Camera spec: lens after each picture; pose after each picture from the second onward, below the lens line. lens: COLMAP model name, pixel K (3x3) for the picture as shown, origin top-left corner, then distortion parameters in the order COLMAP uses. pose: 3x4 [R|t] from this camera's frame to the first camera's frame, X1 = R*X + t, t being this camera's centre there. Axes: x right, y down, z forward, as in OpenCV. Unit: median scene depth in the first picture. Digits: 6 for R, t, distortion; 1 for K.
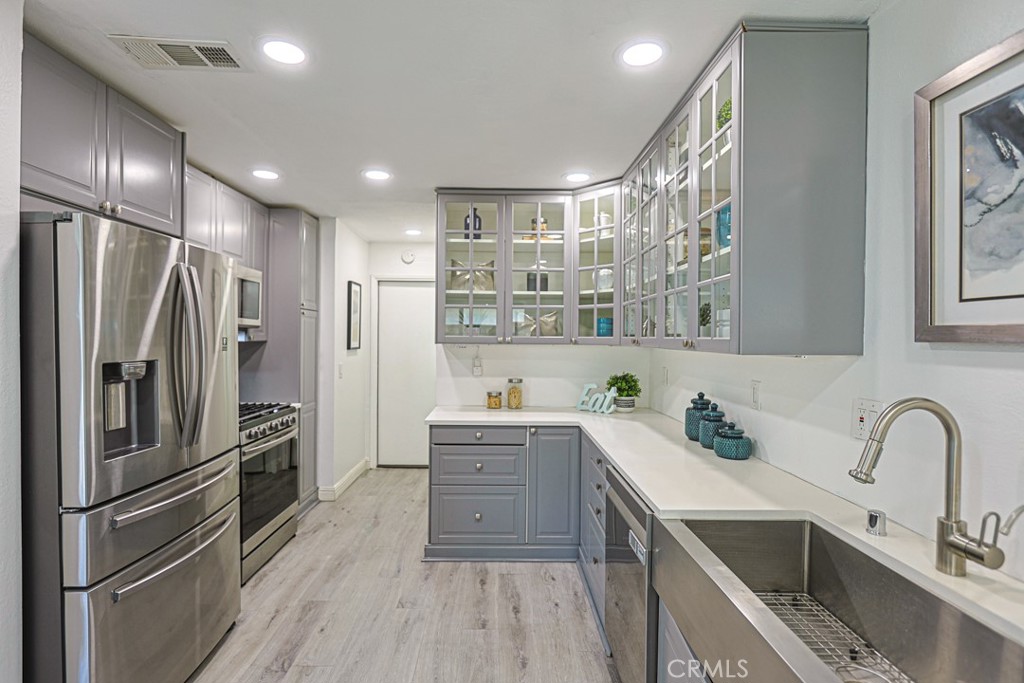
lens RADIAL K [[475.0, 0, 510.2], [0, 475.0, 341.1], [0, 0, 1]] dist [-0.002921, -0.000015]
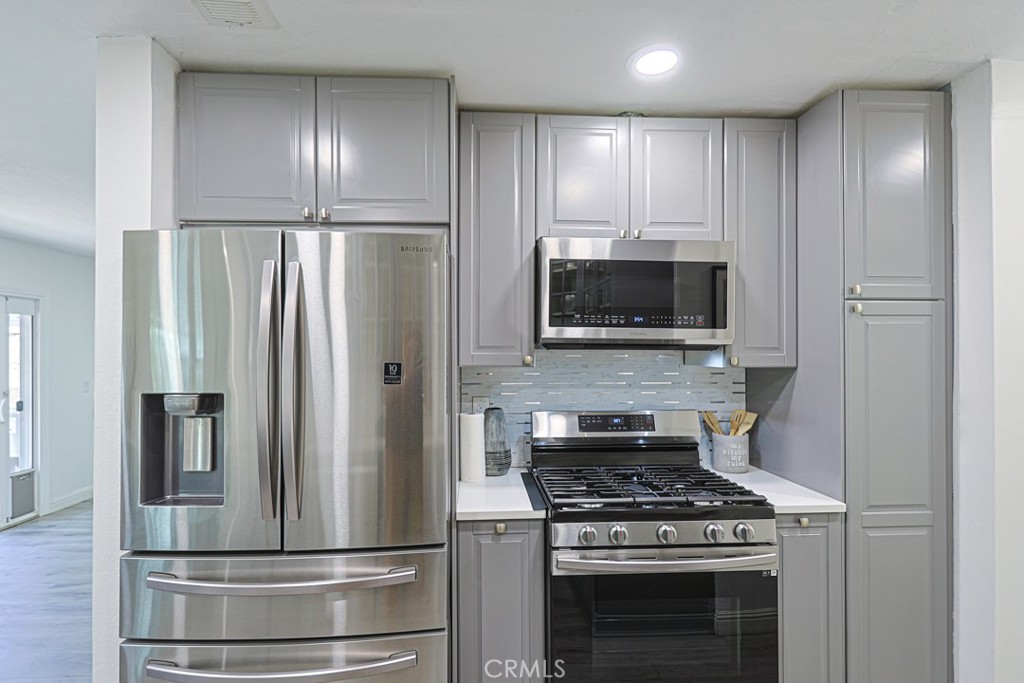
lens RADIAL K [[475.0, 0, 512.1], [0, 475.0, 346.8], [0, 0, 1]] dist [-0.002921, -0.000015]
pose [[0.016795, -0.014563, -0.999753, 0.030512], [-0.008135, 0.999859, -0.014701, -0.026115], [0.999826, 0.008379, 0.016674, 1.319942]]
